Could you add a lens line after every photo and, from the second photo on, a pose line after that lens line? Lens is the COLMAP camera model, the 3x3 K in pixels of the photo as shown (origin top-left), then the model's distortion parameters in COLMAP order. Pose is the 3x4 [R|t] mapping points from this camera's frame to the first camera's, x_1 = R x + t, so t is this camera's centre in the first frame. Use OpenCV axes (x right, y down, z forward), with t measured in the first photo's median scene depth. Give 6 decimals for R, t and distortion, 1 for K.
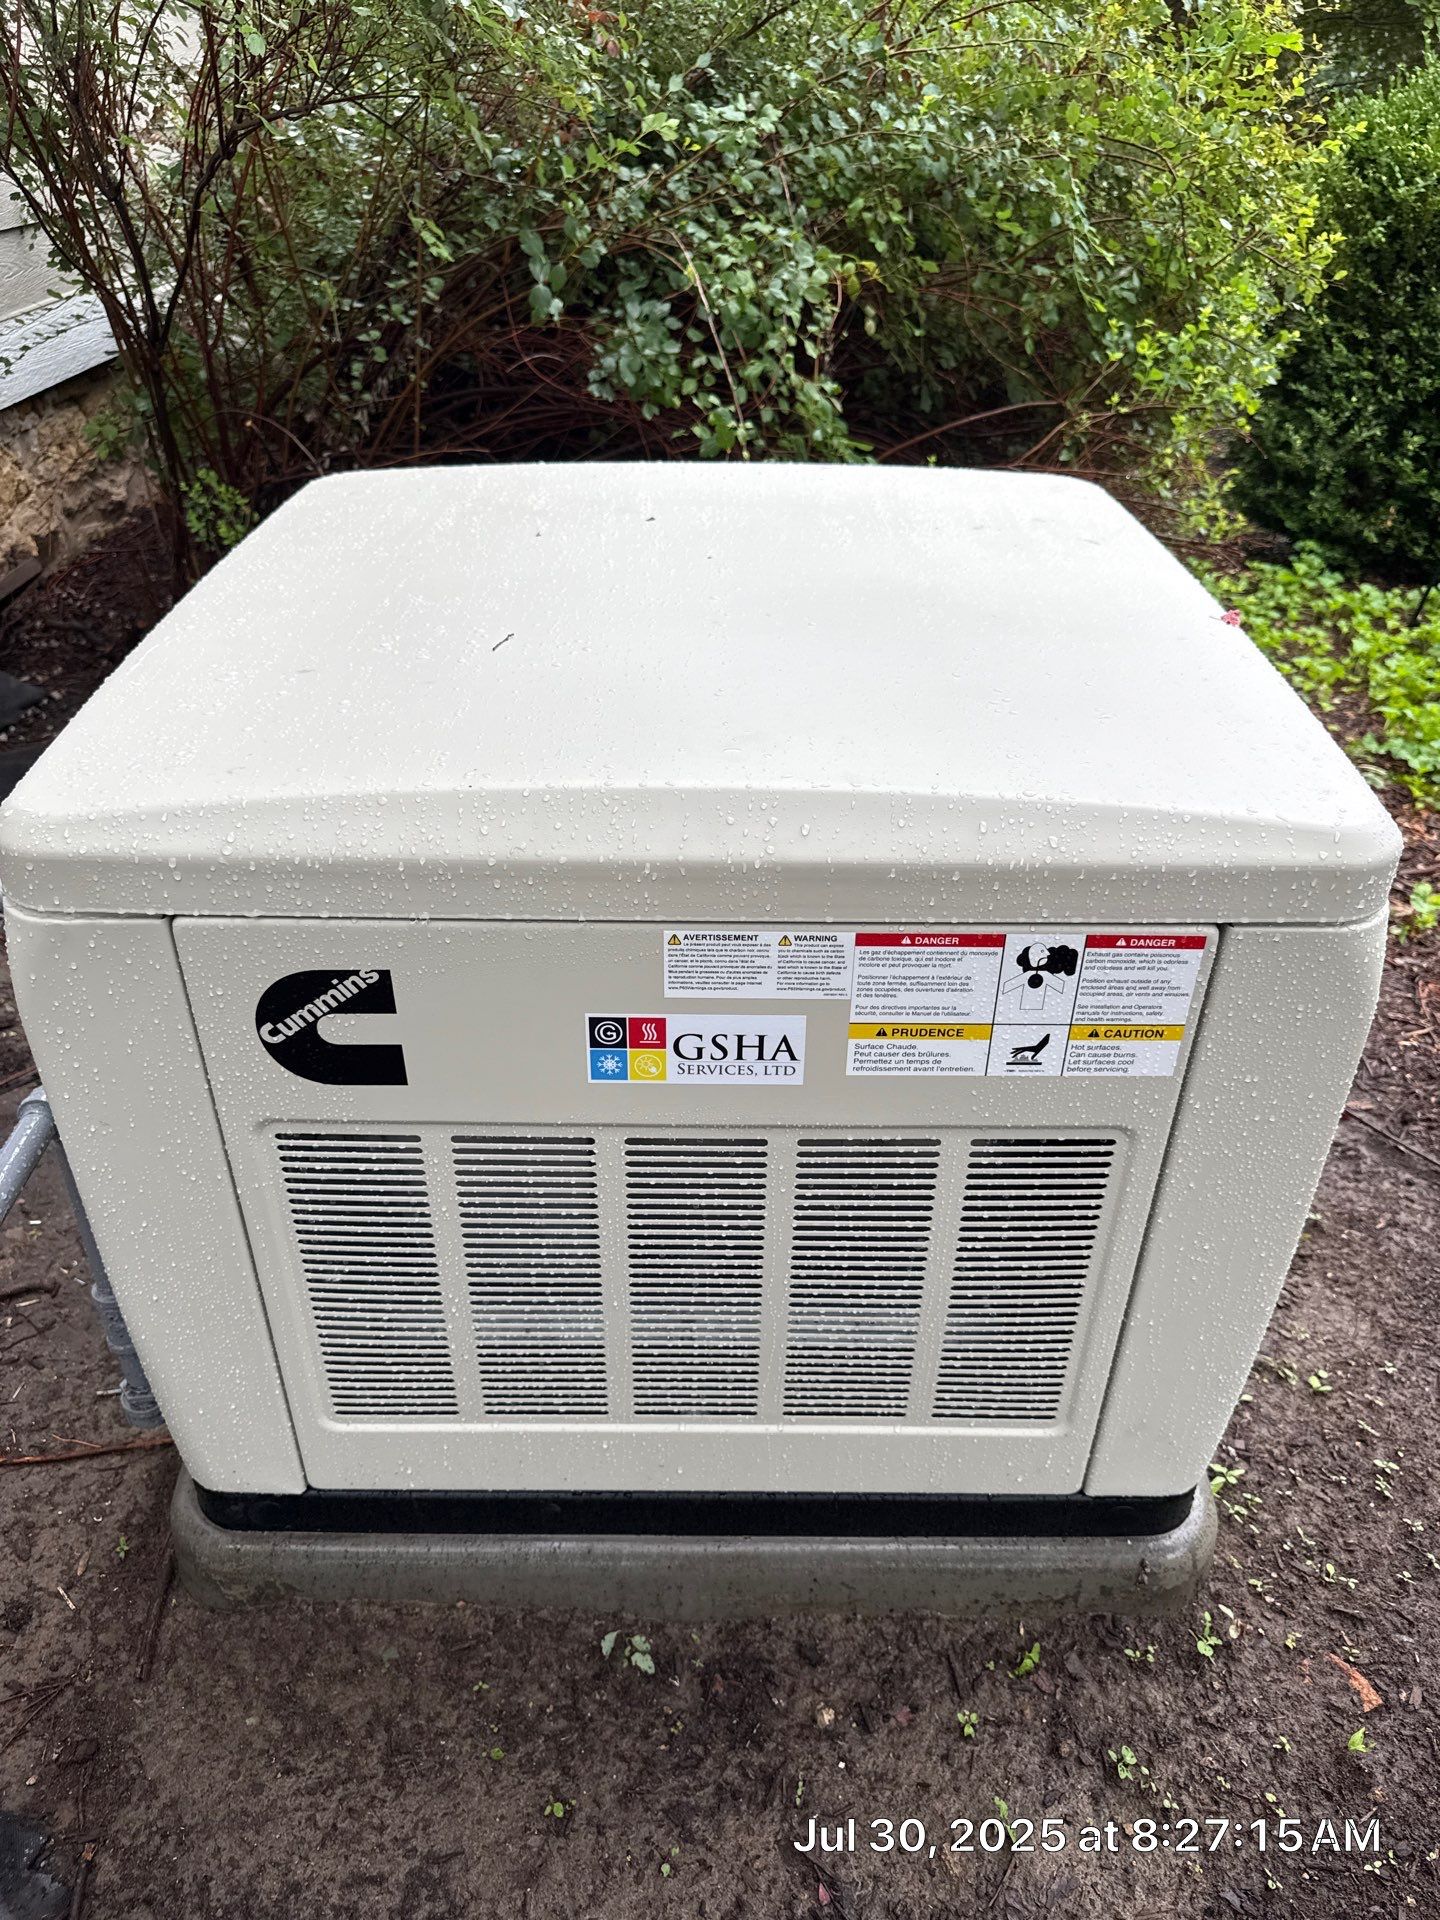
lens RADIAL K [[1405.5, 0, 716.9], [0, 1405.5, 955.4], [0, 0, 1]] dist [-0.025200, 0.004011]
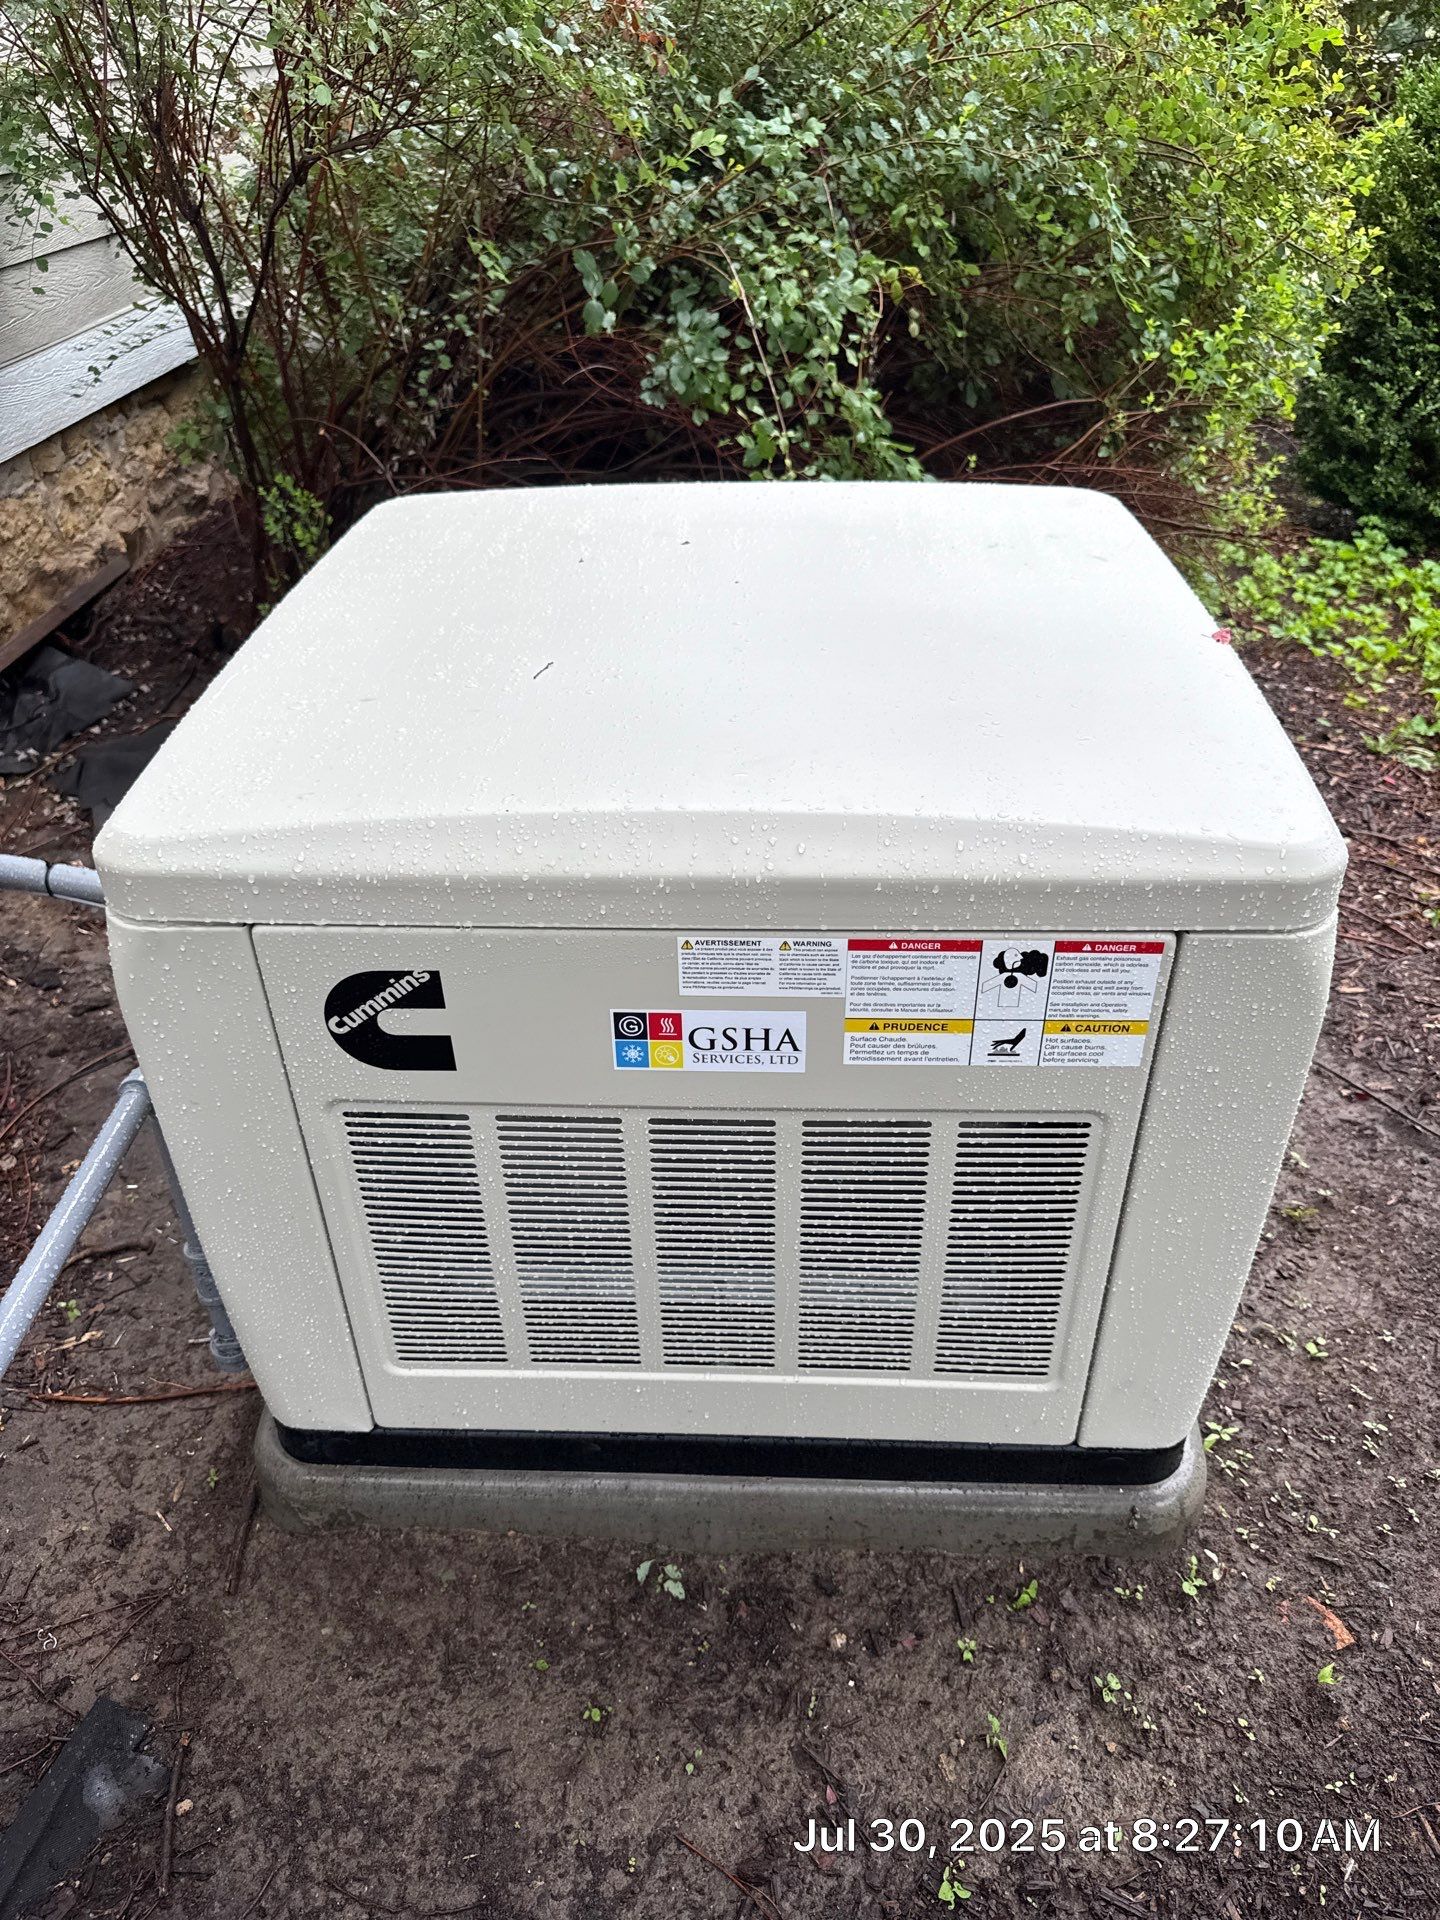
lens RADIAL K [[1405.5, 0, 716.9], [0, 1405.5, 955.4], [0, 0, 1]] dist [-0.025200, 0.004011]
pose [[0.998596, 0.001491, -0.052948, 0.042029], [-0.000314, 0.999753, 0.022226, -0.021872], [0.052968, -0.022178, 0.998350, -0.101862]]
